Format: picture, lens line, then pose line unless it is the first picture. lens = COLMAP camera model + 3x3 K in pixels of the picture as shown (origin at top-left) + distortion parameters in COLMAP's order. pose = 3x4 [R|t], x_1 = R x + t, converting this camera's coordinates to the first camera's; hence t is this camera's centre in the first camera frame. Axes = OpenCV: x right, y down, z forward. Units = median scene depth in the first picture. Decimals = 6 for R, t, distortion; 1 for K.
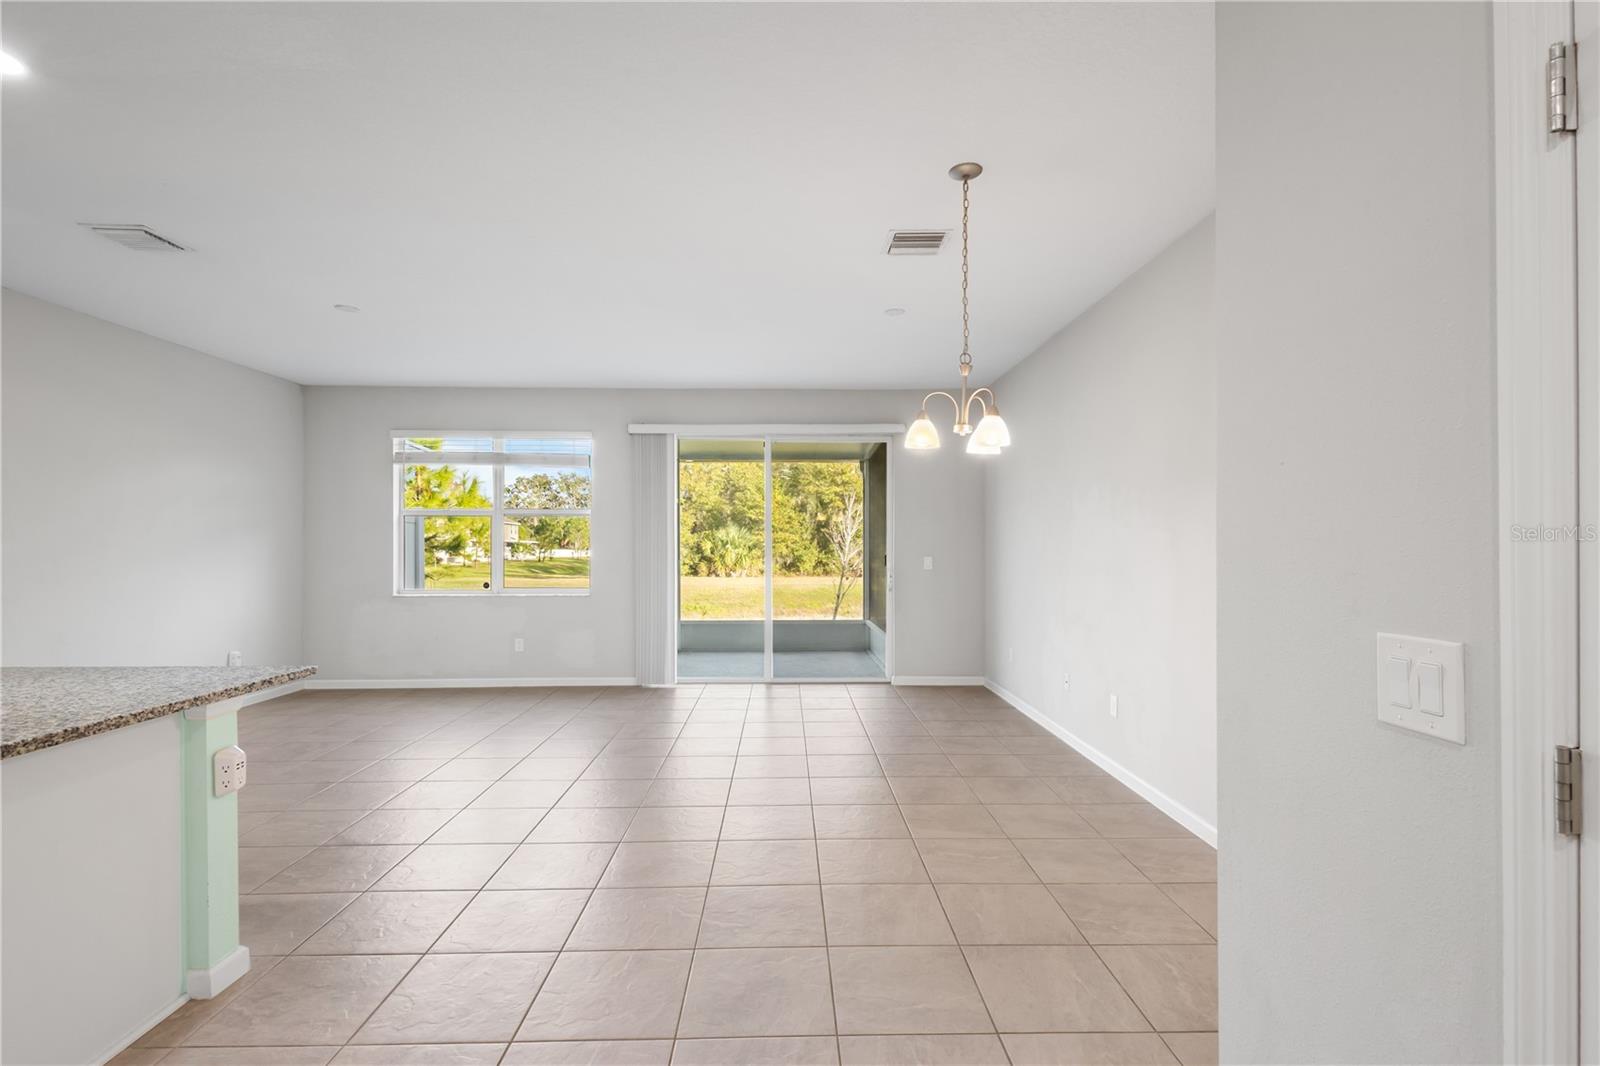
lens RADIAL K [[734.4, 0, 799.5], [0, 734.4, 552.8], [0, 0, 1]] dist [0.002940, 0.000042]
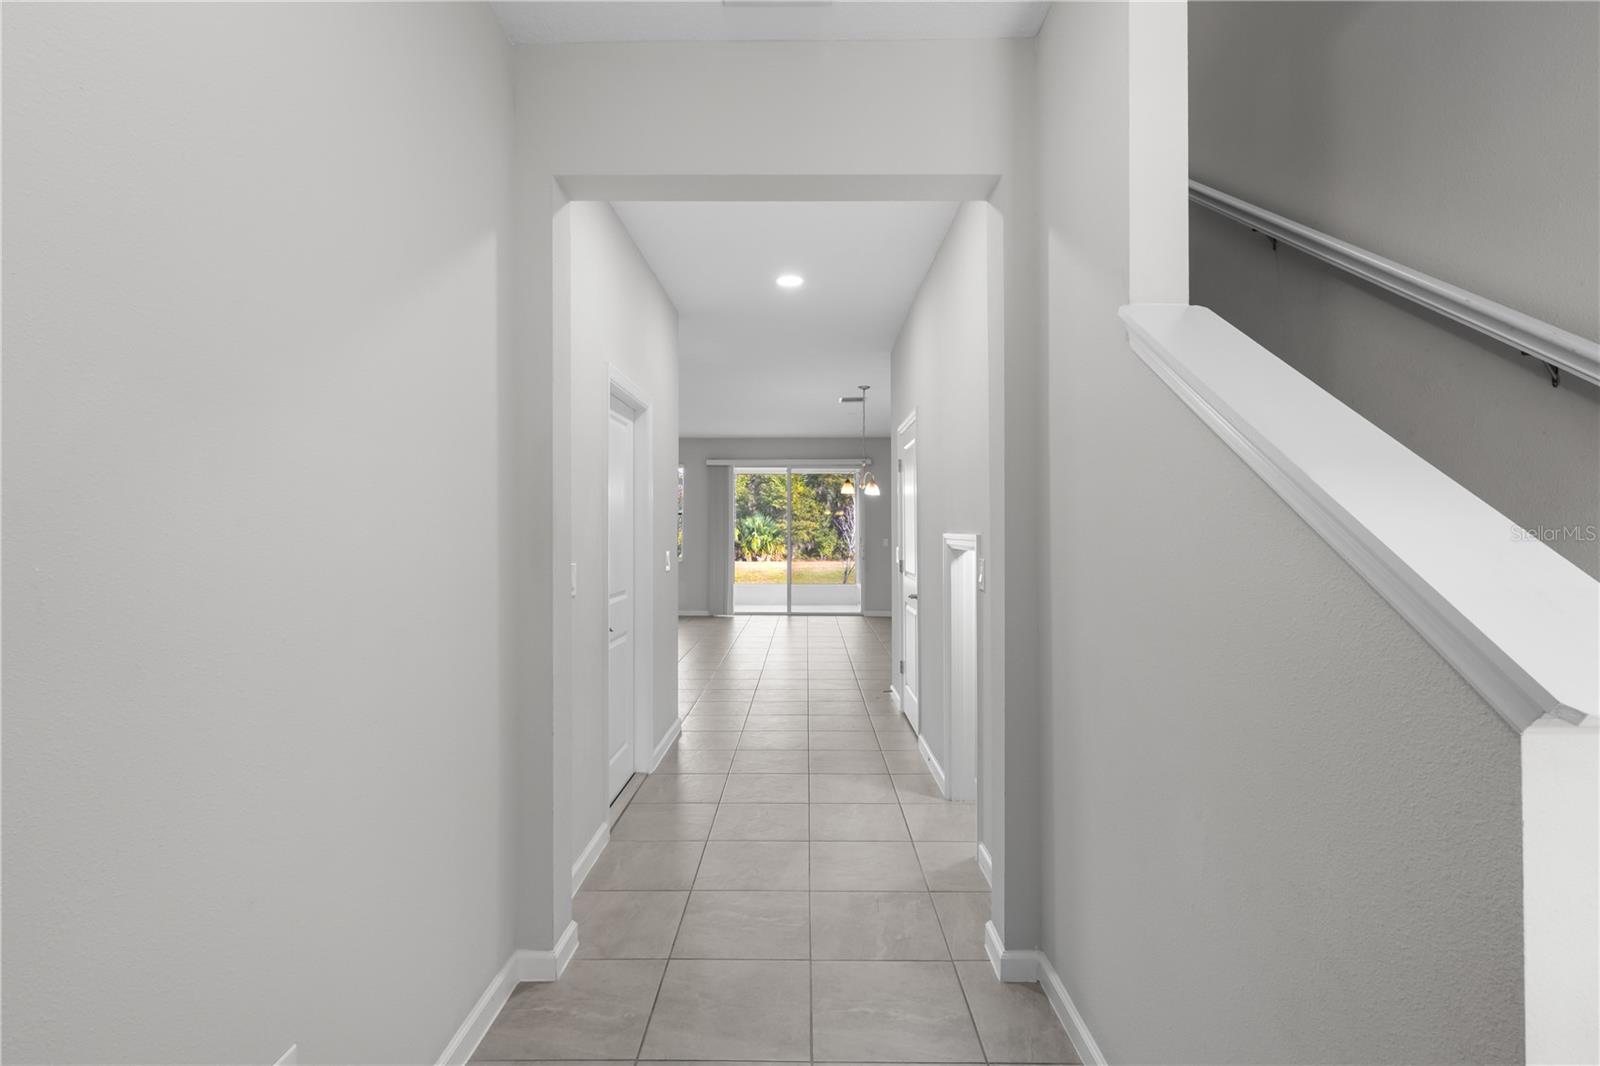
lens RADIAL K [[749.6, 0, 800.0], [0, 749.6, 533.0], [0, 0, 1]] dist [0.000549, -0.000243]
pose [[0.999513, 0.000328, -0.031201, 0.006903], [-0.000631, 0.999953, -0.009721, 0.001842], [0.031196, 0.009736, 0.999466, -0.136323]]
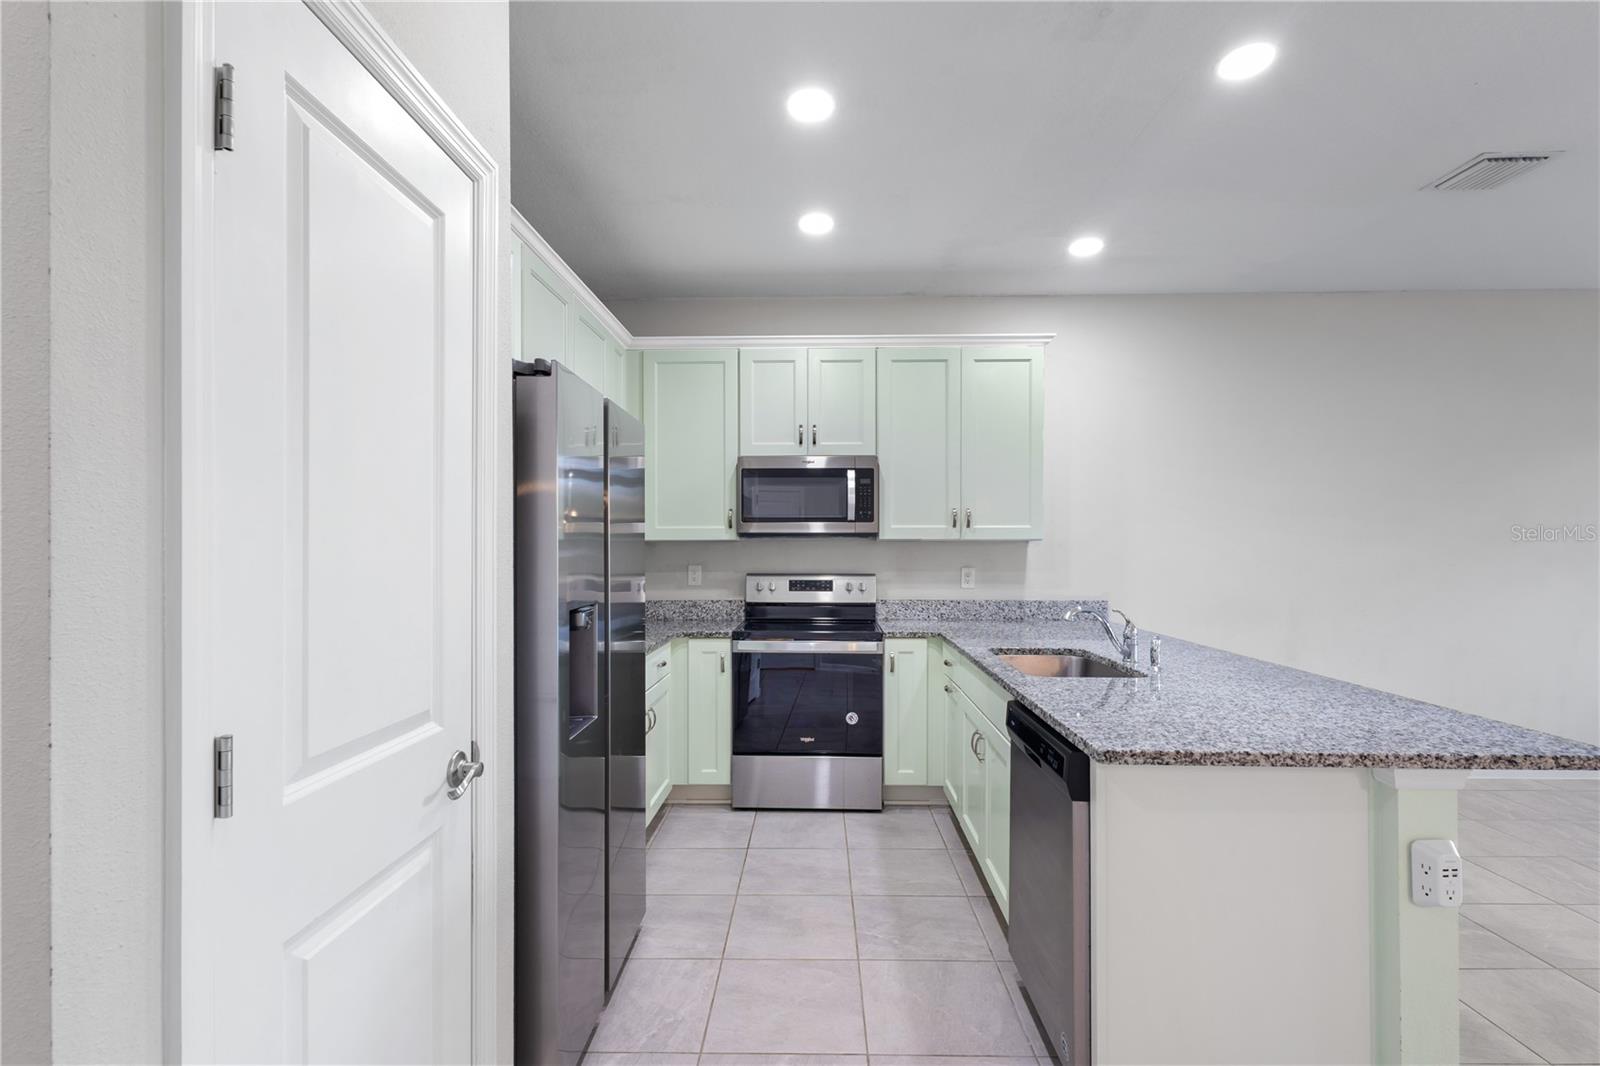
lens RADIAL K [[749.6, 0, 800.0], [0, 749.6, 533.0], [0, 0, 1]] dist [0.000549, -0.000243]
pose [[-0.053314, -0.014877, -0.998467, -0.002435], [-0.009558, 0.999851, -0.014387, -0.000424], [0.998532, 0.008776, -0.053448, 0.027668]]
